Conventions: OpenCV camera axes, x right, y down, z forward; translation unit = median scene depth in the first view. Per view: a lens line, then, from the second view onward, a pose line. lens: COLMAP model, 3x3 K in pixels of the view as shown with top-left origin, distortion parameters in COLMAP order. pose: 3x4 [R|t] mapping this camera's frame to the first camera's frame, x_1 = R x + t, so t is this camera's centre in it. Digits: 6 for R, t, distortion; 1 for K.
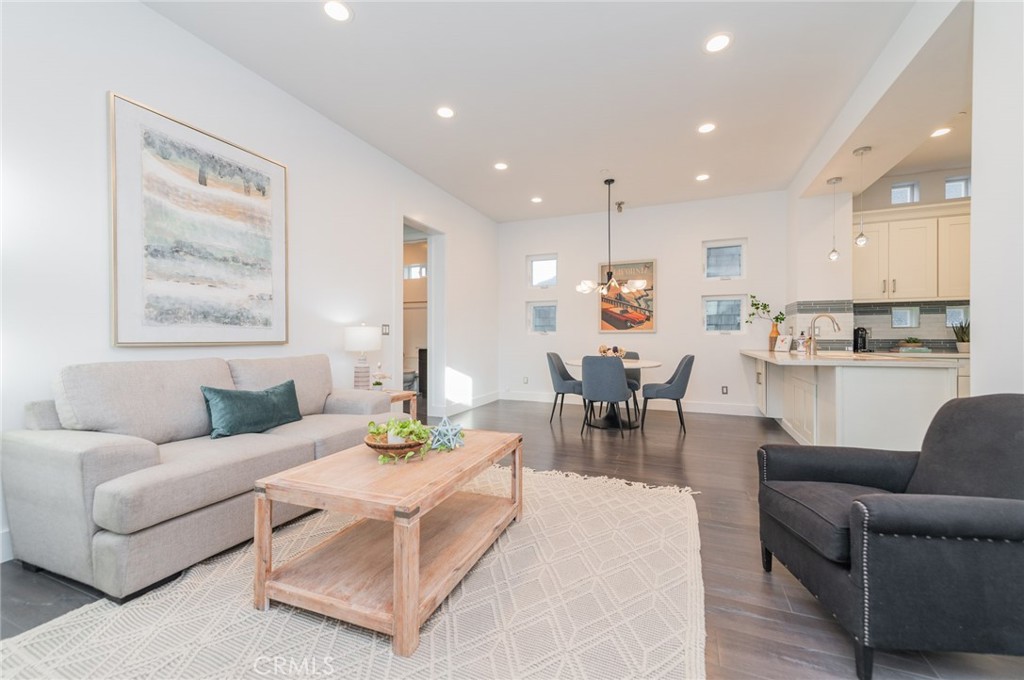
lens RADIAL K [[405.4, 0, 513.4], [0, 405.4, 335.9], [0, 0, 1]] dist [0.012015, -0.001466]
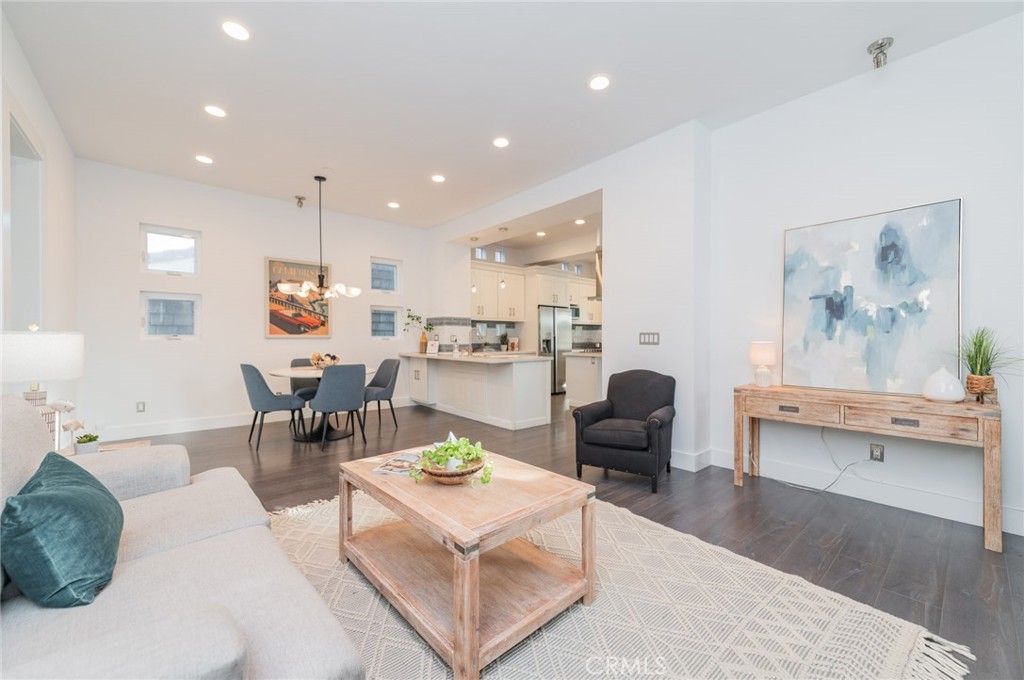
lens RADIAL K [[405.4, 0, 510.5], [0, 405.4, 342.2], [0, 0, 1]] dist [0.012015, -0.001466]
pose [[0.439745, -0.006155, 0.898102, -0.400862], [-0.008788, 0.999899, 0.011156, -0.013958], [-0.898080, -0.012798, 0.439647, 0.176066]]
